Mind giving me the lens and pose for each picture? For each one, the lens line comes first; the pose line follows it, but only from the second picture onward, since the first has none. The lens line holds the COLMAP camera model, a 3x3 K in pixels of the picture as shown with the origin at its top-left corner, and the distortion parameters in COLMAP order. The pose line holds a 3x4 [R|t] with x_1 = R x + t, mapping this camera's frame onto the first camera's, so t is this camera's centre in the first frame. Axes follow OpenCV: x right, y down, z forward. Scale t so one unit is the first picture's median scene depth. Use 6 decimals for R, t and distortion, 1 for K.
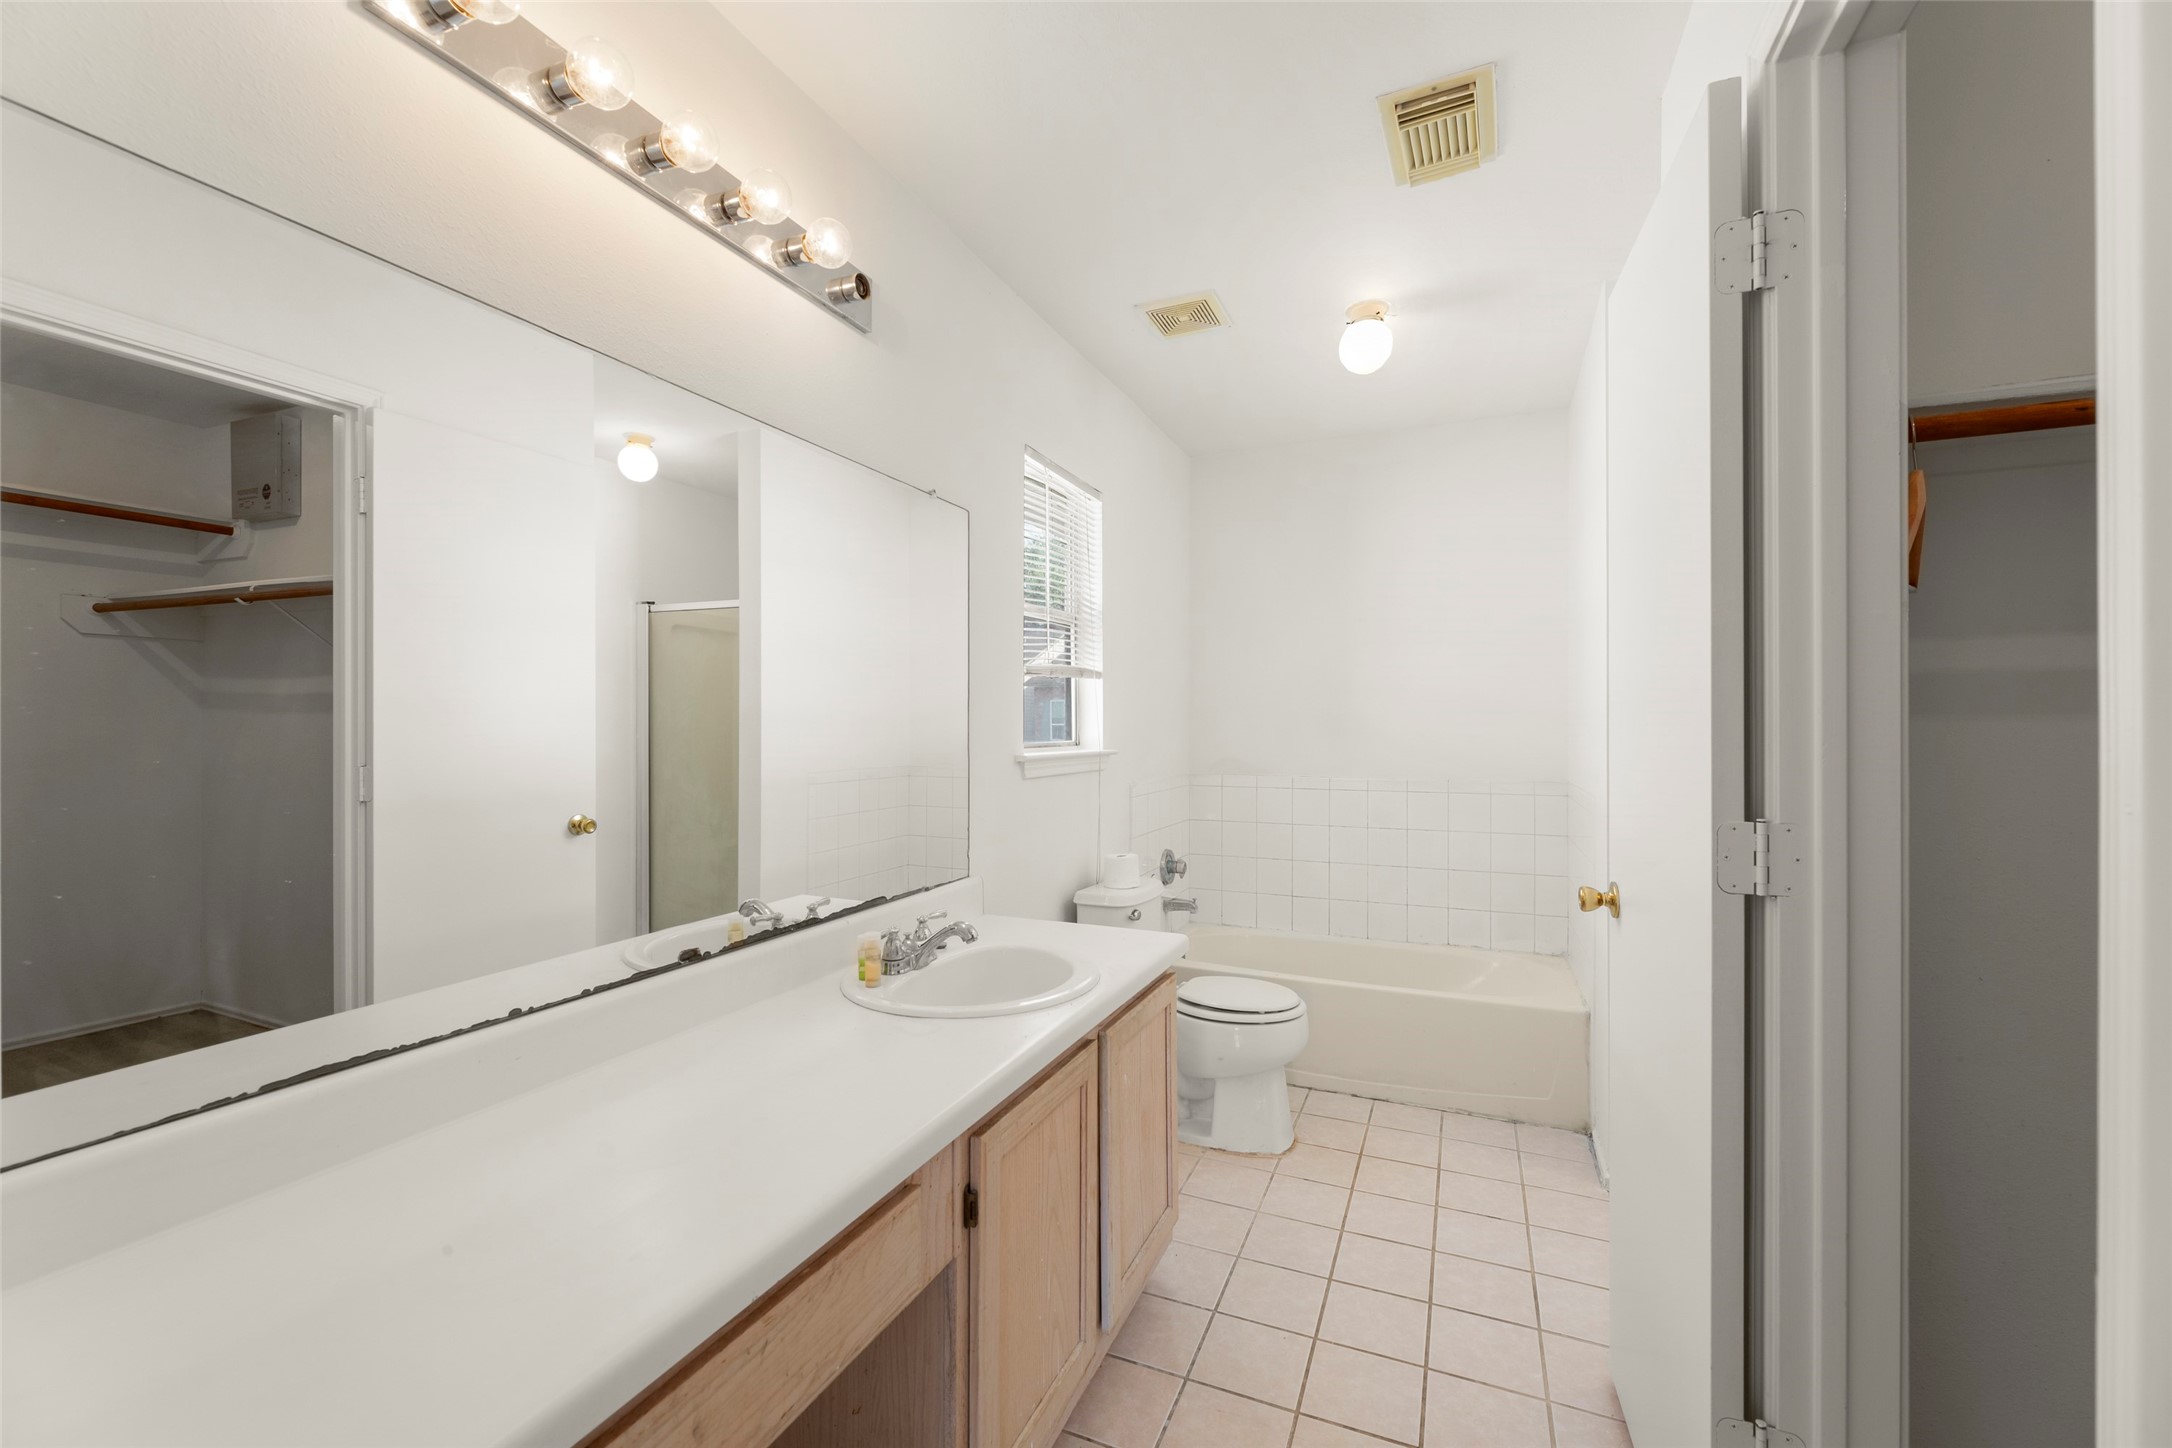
lens RADIAL K [[886.7, 0, 1074.2], [0, 886.7, 731.6], [0, 0, 1]] dist [0.000033, 0.000364]
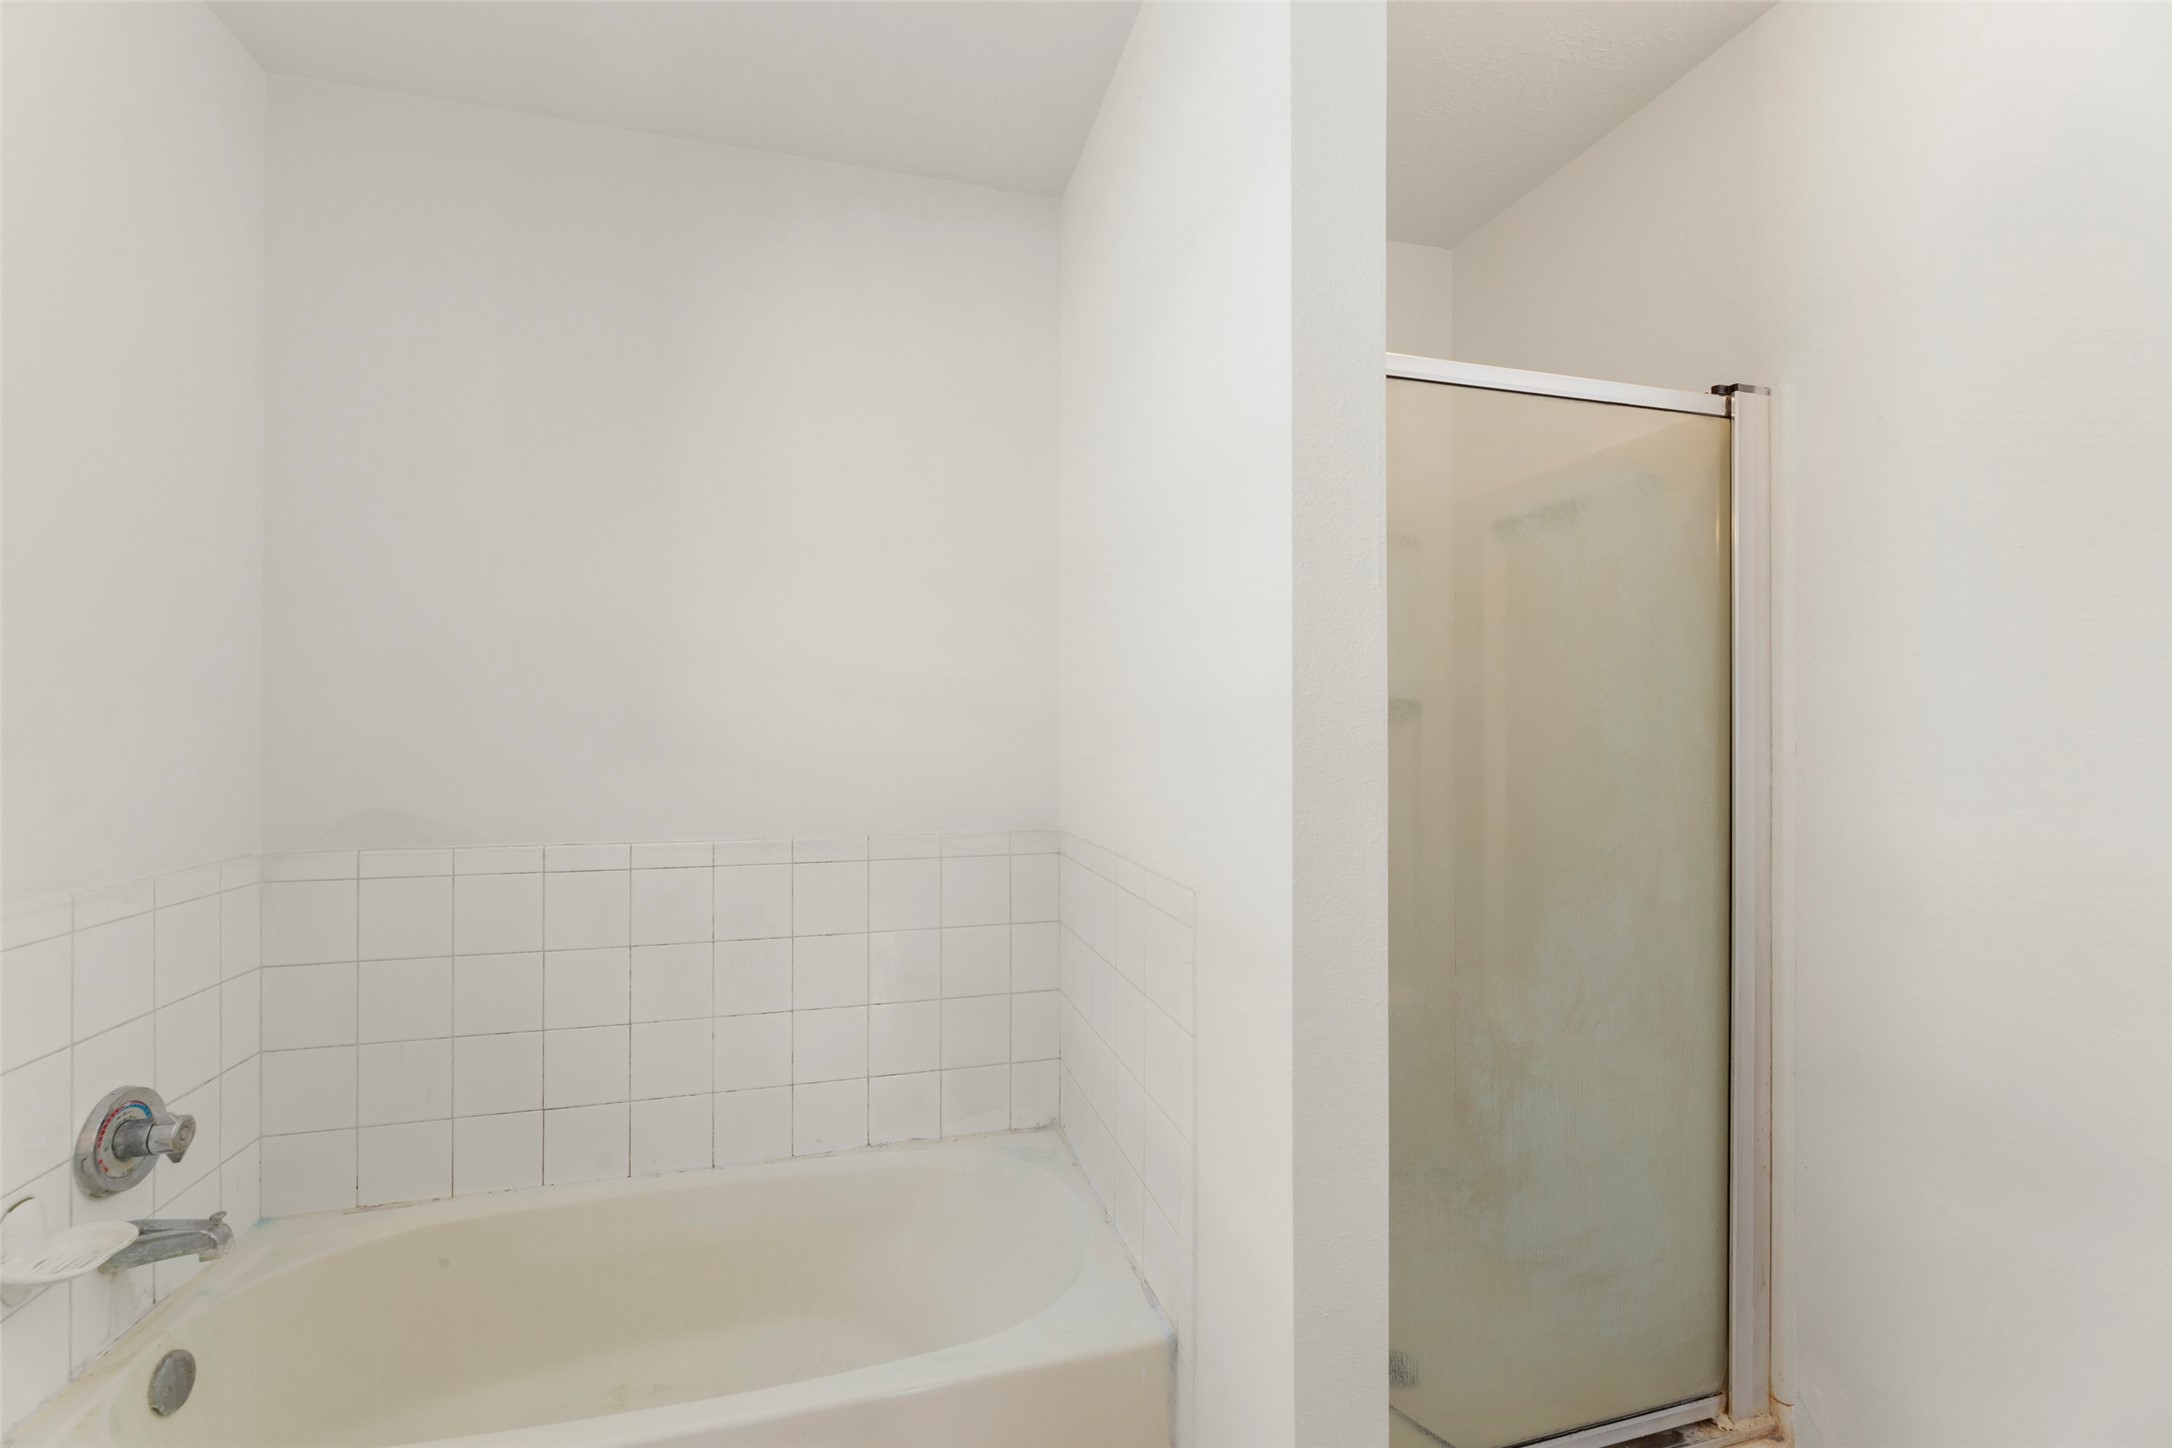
lens RADIAL K [[886.7, 0, 1073.4], [0, 886.7, 732.5], [0, 0, 1]] dist [0.000033, 0.000364]
pose [[0.775770, -0.003881, 0.631004, 0.178041], [0.002655, 0.999992, 0.002887, -0.008385], [-0.631010, -0.000564, 0.775774, 0.497020]]
